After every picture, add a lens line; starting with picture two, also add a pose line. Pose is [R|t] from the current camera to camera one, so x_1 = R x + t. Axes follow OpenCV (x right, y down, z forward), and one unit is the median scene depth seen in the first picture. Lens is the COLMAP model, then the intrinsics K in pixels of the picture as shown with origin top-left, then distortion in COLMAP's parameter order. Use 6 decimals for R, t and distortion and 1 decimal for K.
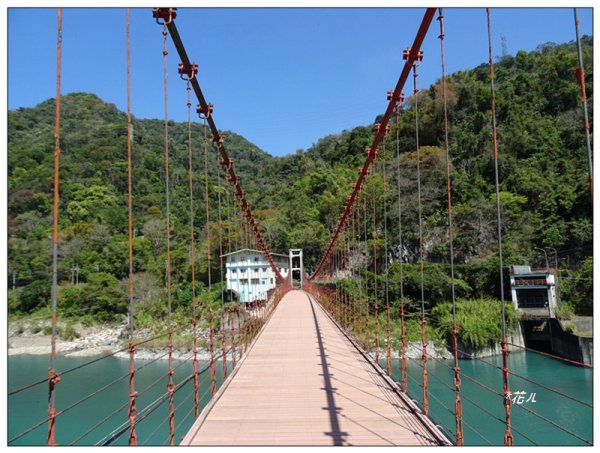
lens RADIAL K [[417.7, 0, 298.4], [0, 417.7, 228.3], [0, 0, 1]] dist [0.005127, -0.007907]
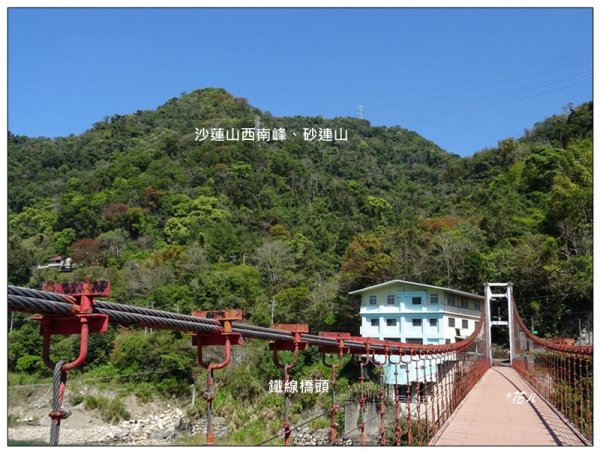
lens RADIAL K [[582.1, 0, 298.6], [0, 582.1, 228.3], [0, 0, 1]] dist [-0.018696, 0.000000]
pose [[0.943832, -0.008316, -0.330322, -0.001445], [-0.013444, 0.997889, -0.063533, 0.025683], [0.330153, 0.064405, 0.941728, 0.214022]]
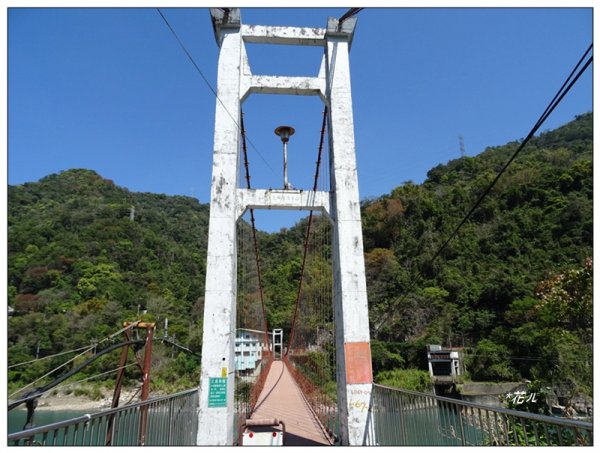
lens RADIAL K [[417.7, 0, 297.7], [0, 417.7, 228.8], [0, 0, 1]] dist [0.005127, -0.007907]
pose [[0.999066, 0.022248, 0.037053, 0.000824], [-0.016054, 0.987021, -0.159784, -0.042067], [-0.040127, 0.159040, 0.986456, -0.288878]]
